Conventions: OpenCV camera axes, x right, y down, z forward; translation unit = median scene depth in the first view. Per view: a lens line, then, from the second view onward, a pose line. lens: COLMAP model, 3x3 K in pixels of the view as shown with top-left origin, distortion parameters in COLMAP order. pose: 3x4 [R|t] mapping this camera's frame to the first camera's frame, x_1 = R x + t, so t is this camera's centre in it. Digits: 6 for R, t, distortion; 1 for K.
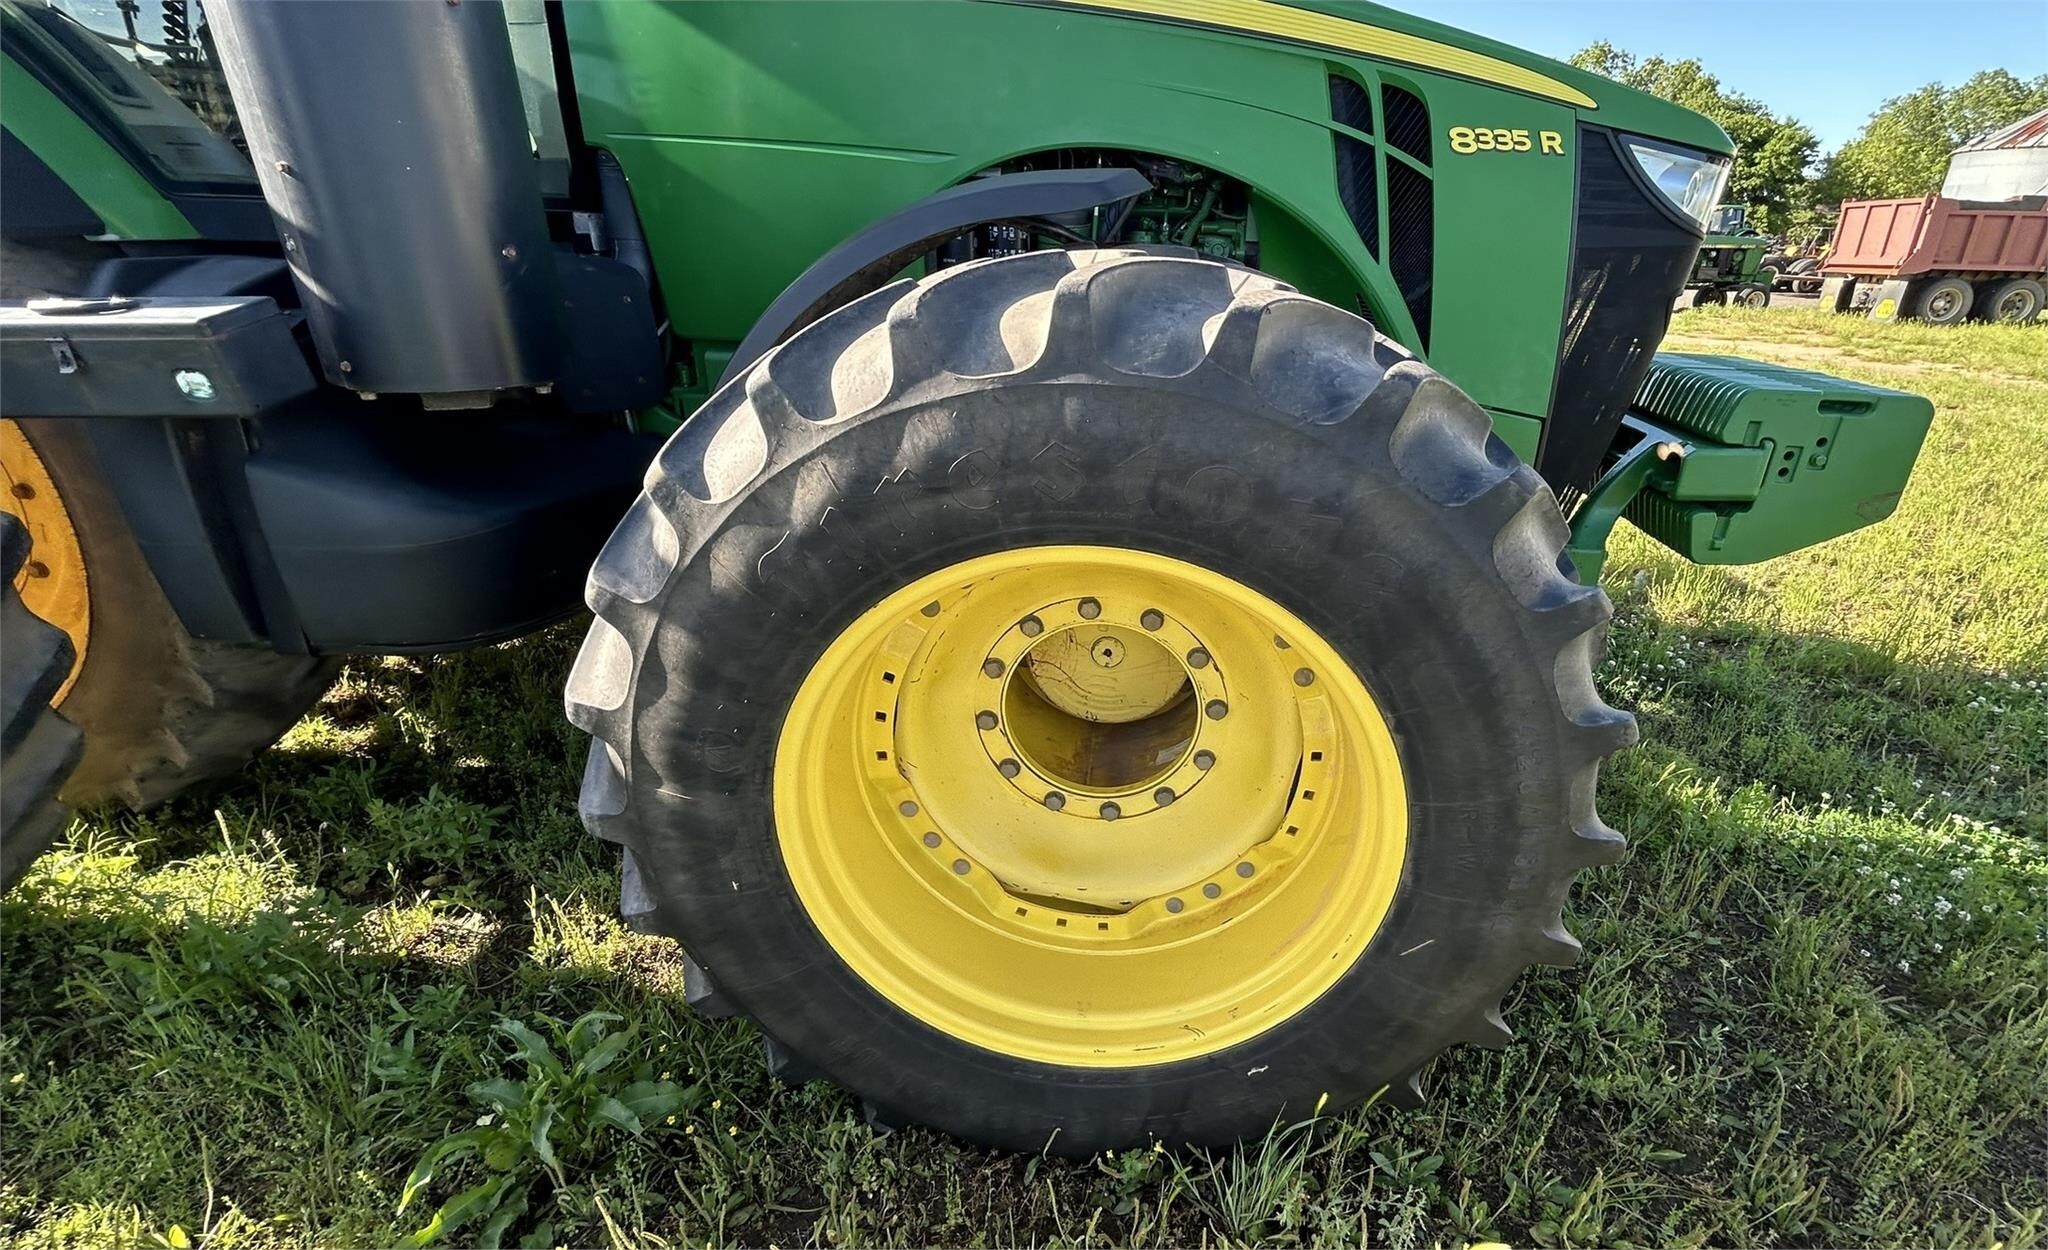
lens RADIAL K [[902.9, 0, 1105.2], [0, 902.9, 622.0], [0, 0, 1]] dist [-0.000277, 0.000123]
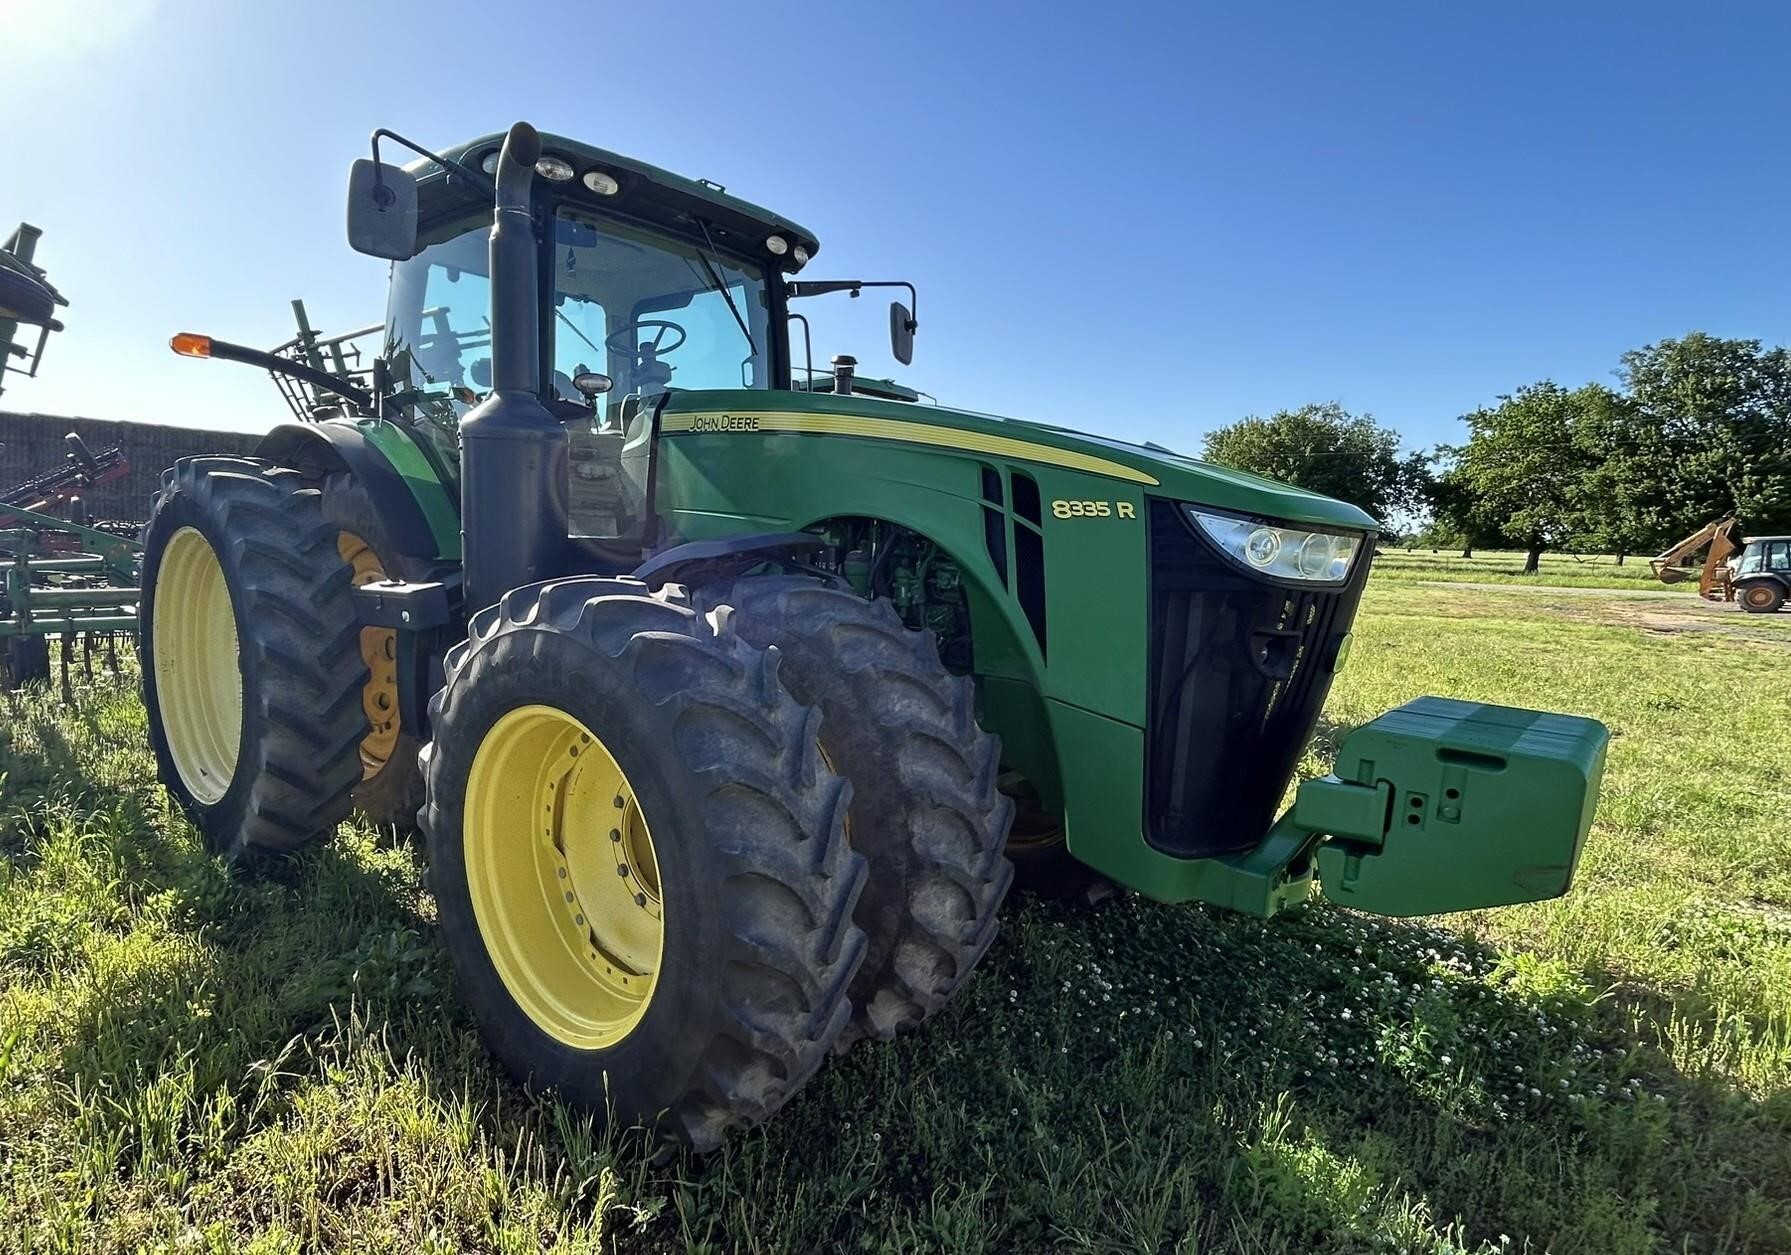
lens RADIAL K [[963.2, 0, 787.1], [0, 963.2, 663.1], [0, 0, 1]] dist [0.000473, 0.000037]
pose [[0.774654, 0.088439, -0.626171, 1.194876], [-0.267716, 0.942929, -0.198022, 0.075900], [0.572922, 0.321035, 0.754120, -0.261408]]
